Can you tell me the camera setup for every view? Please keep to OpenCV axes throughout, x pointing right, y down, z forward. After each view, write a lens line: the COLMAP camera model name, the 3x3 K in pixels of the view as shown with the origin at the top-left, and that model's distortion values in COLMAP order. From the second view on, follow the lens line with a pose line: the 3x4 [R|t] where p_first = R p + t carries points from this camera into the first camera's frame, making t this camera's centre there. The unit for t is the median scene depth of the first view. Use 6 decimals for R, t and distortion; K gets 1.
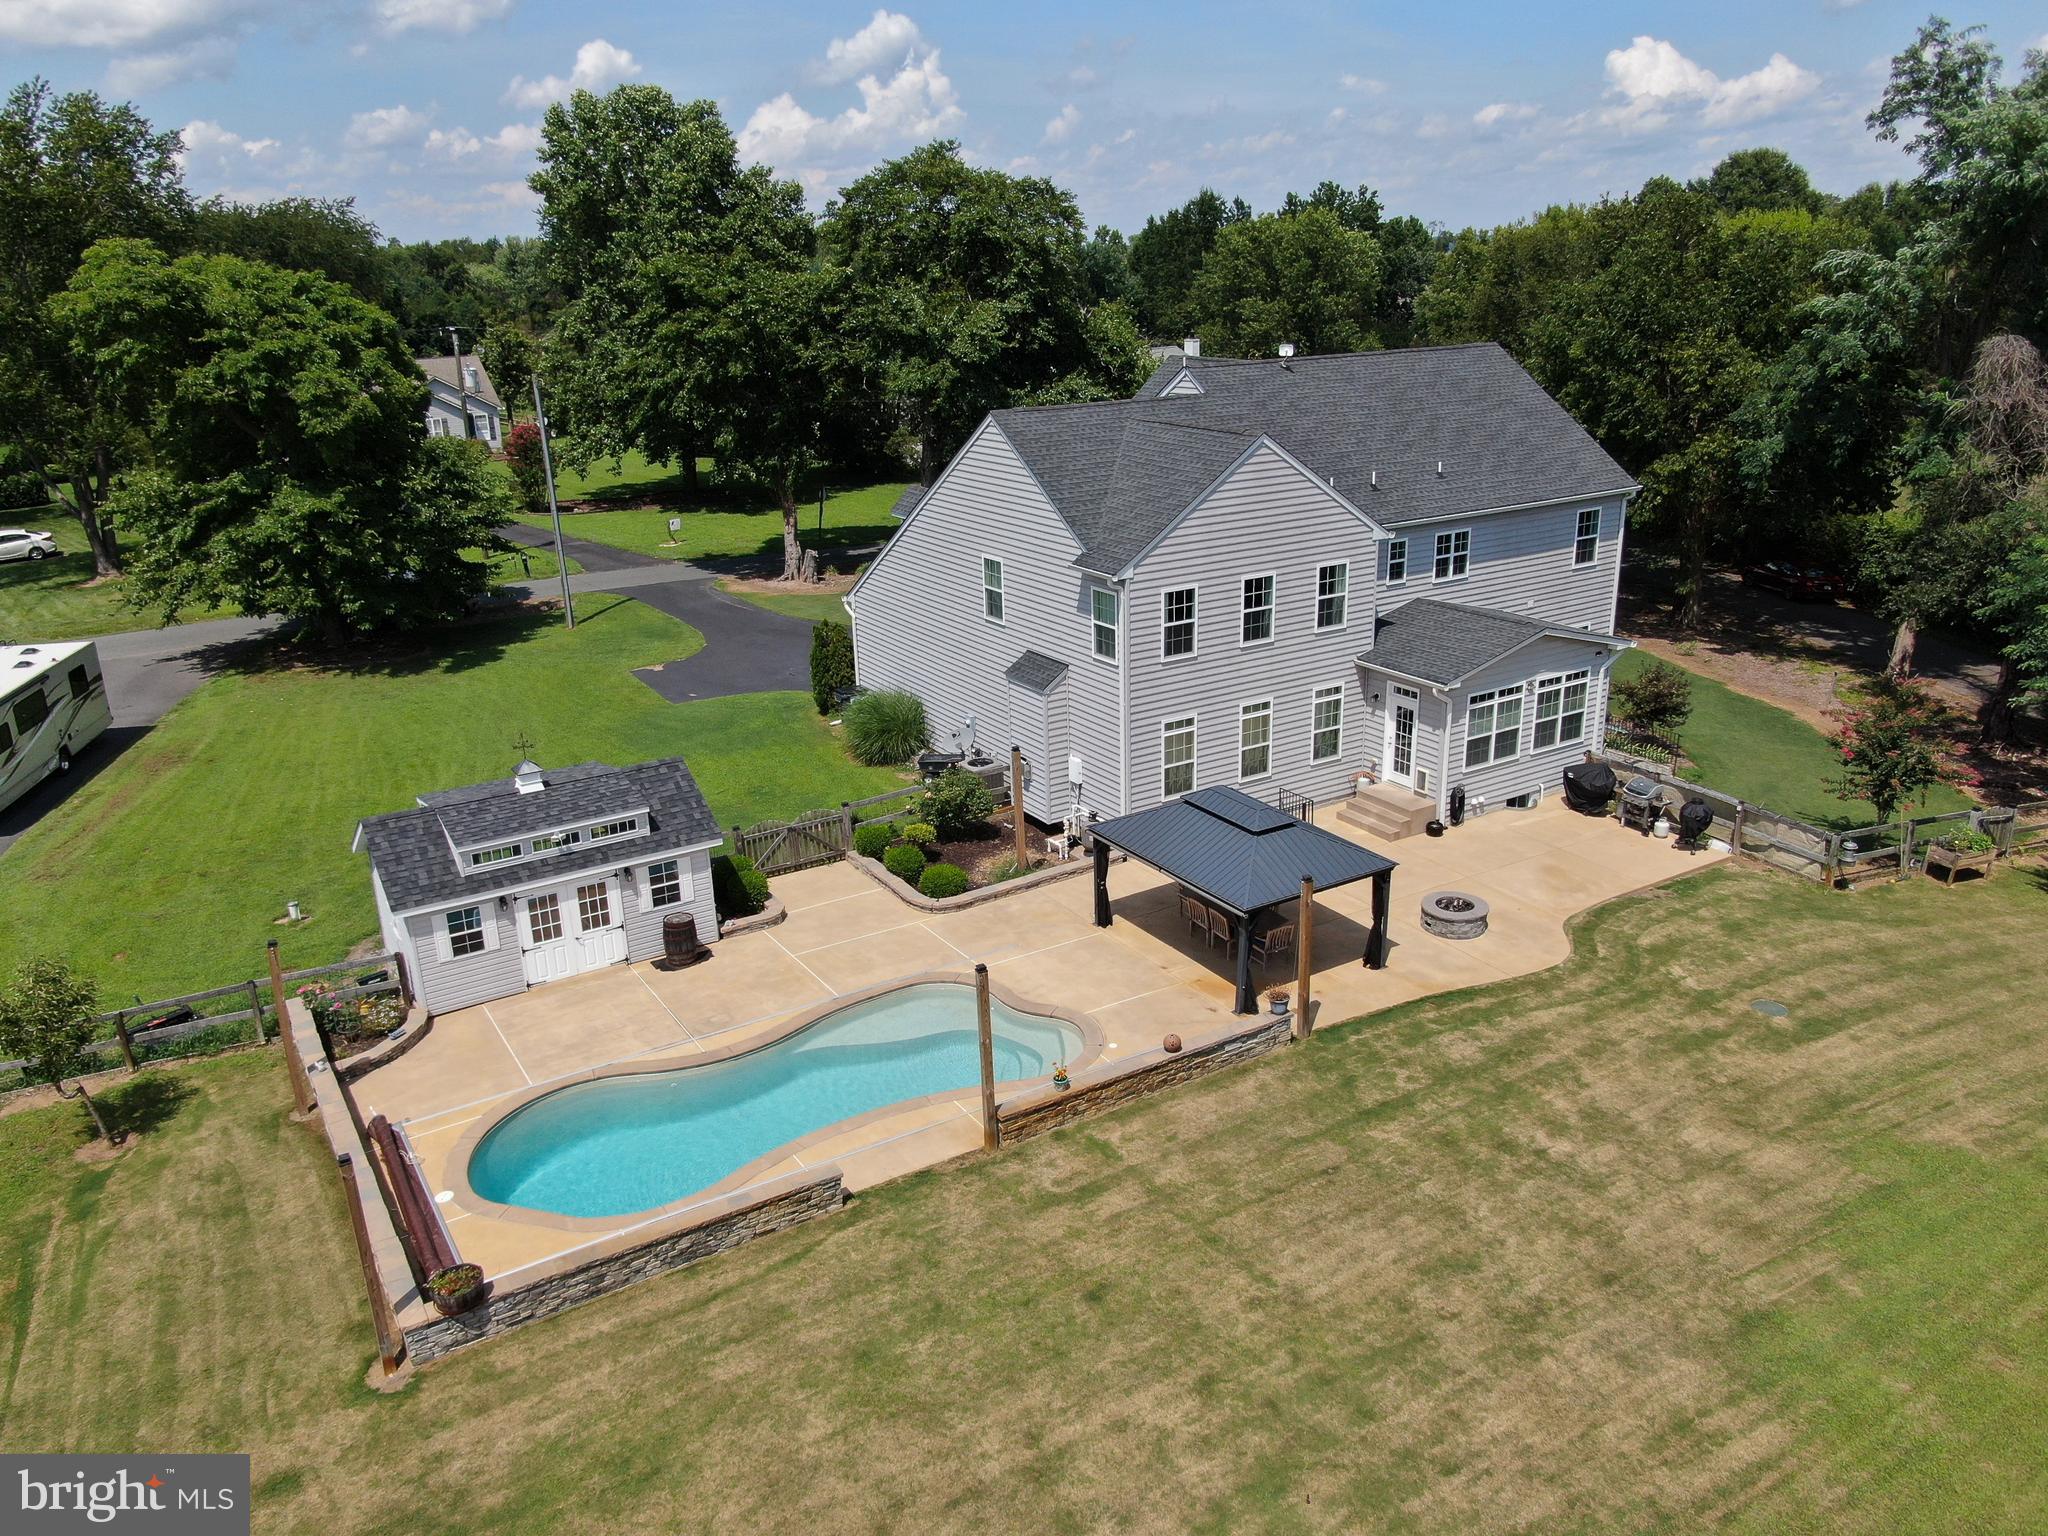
lens RADIAL K [[1495.4, 0, 1029.9], [0, 1495.4, 788.9], [0, 0, 1]] dist [-0.014652, 0.002346]
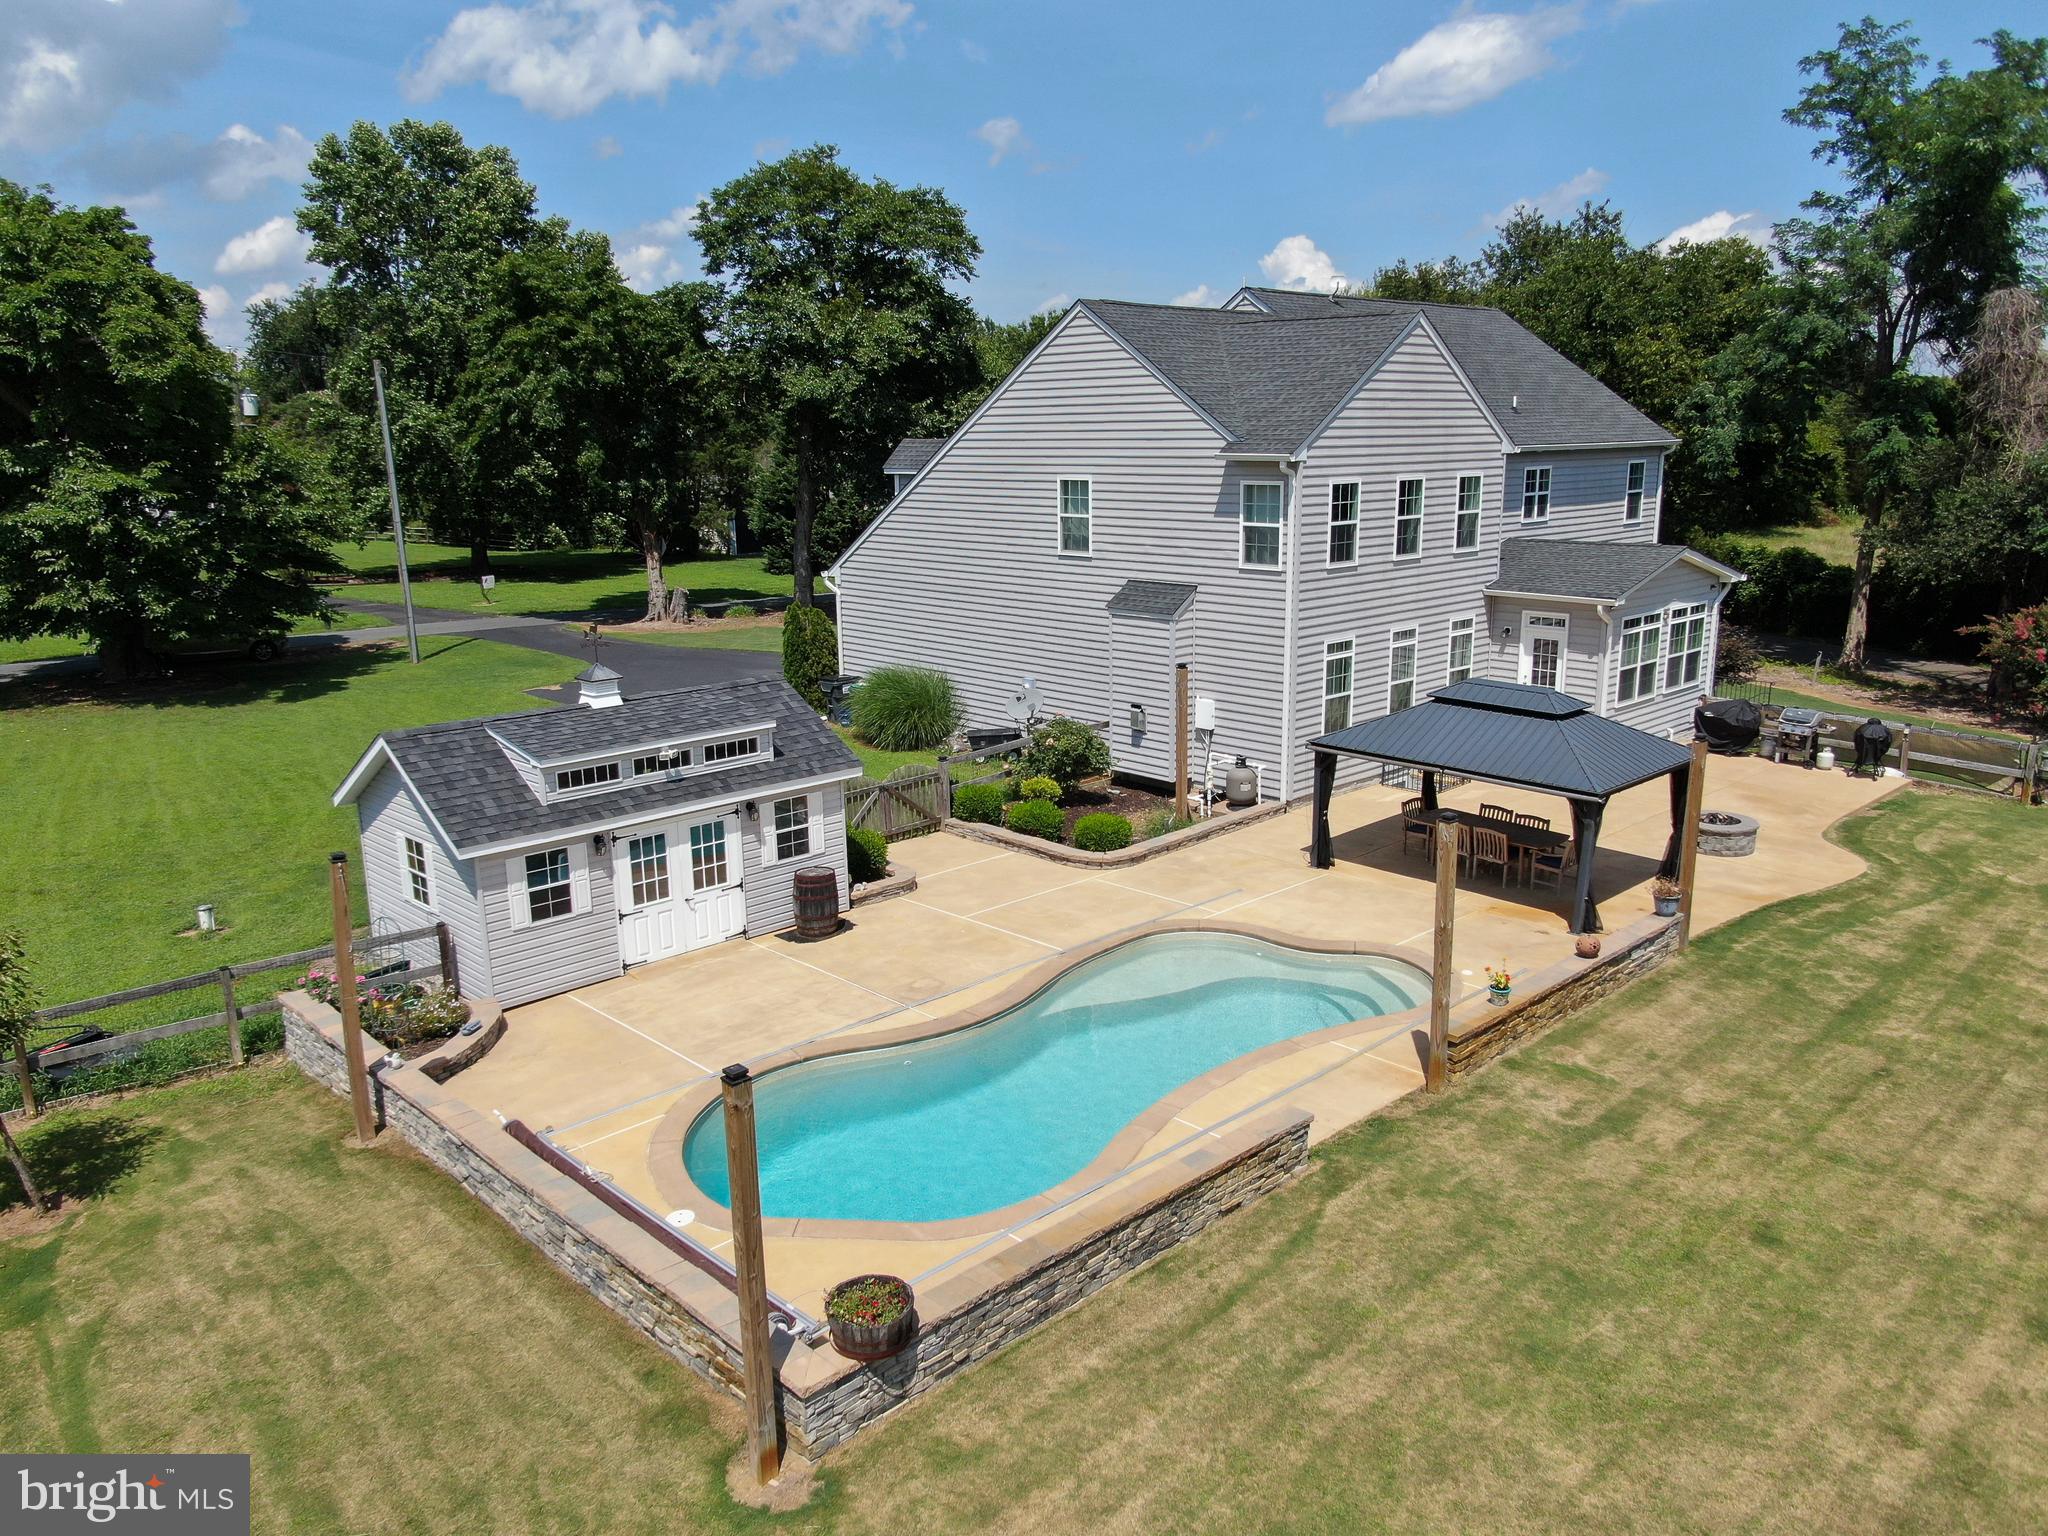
lens RADIAL K [[1495.4, 0, 1026.4], [0, 1495.4, 741.9], [0, 0, 1]] dist [-0.014652, 0.002346]
pose [[0.978018, -0.027569, 0.206692, -0.248875], [0.054896, 0.990297, -0.127669, 0.107939], [-0.201167, 0.136209, 0.970041, 0.219959]]
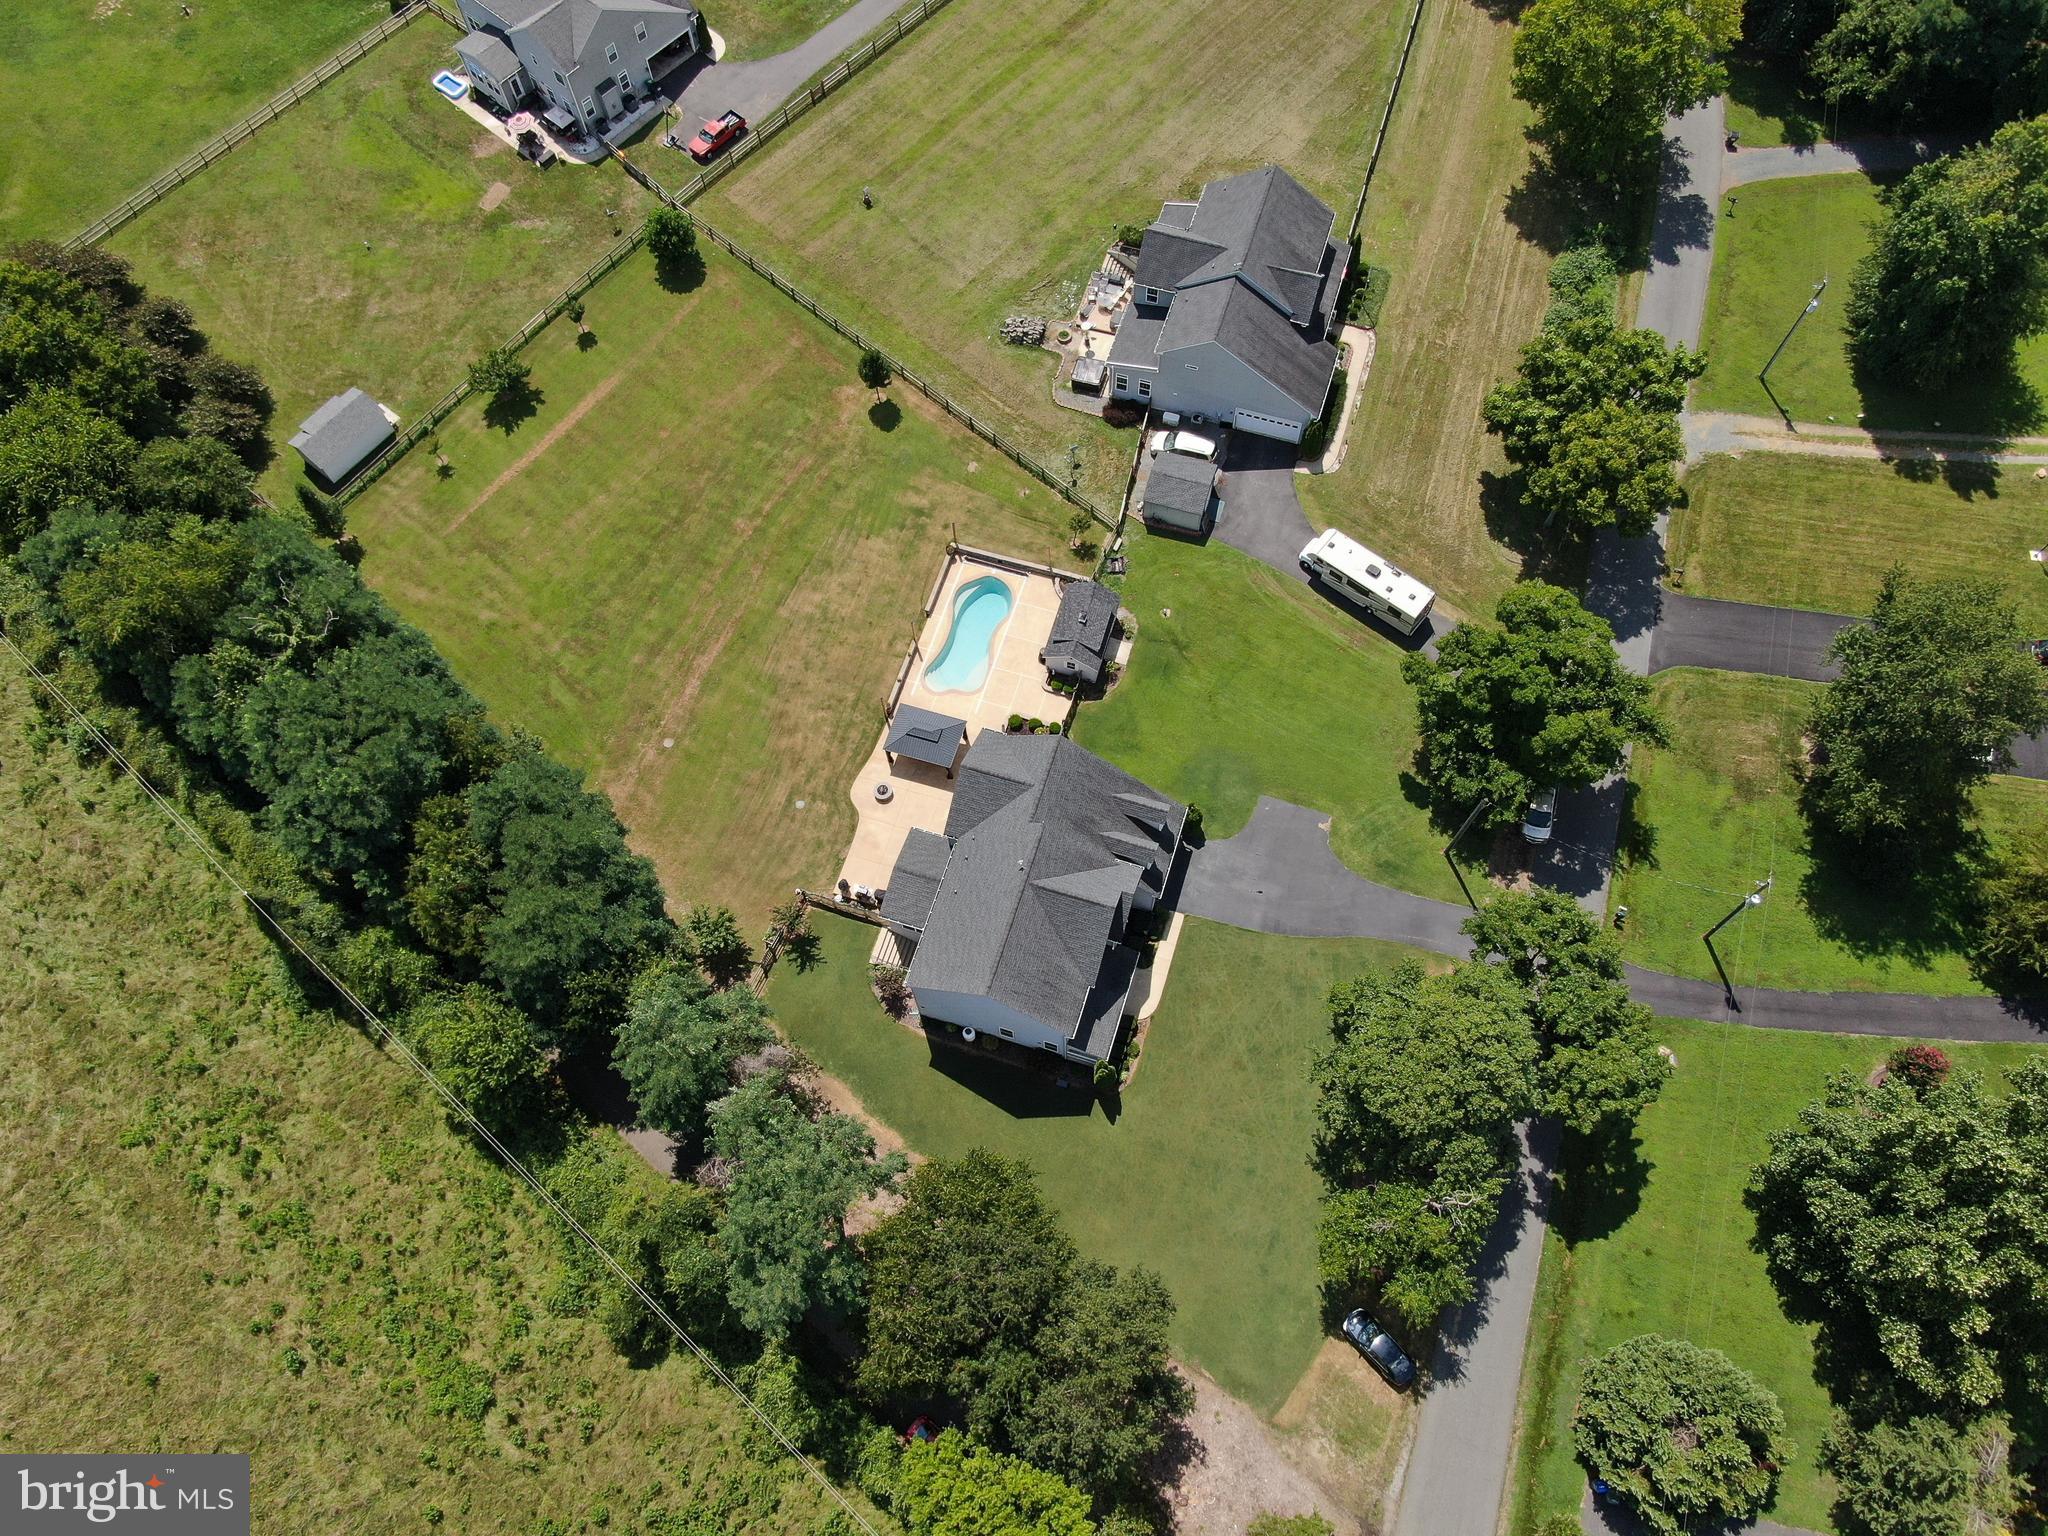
lens RADIAL K [[1495.4, 0, 1061.7], [0, 1495.4, 794.6], [0, 0, 1]] dist [-0.014652, 0.002346]
pose [[-0.752273, 0.621946, -0.217414, 0.655583], [-0.189404, 0.111913, 0.975501, -3.035686], [0.631040, 0.775022, 0.033610, 1.031533]]
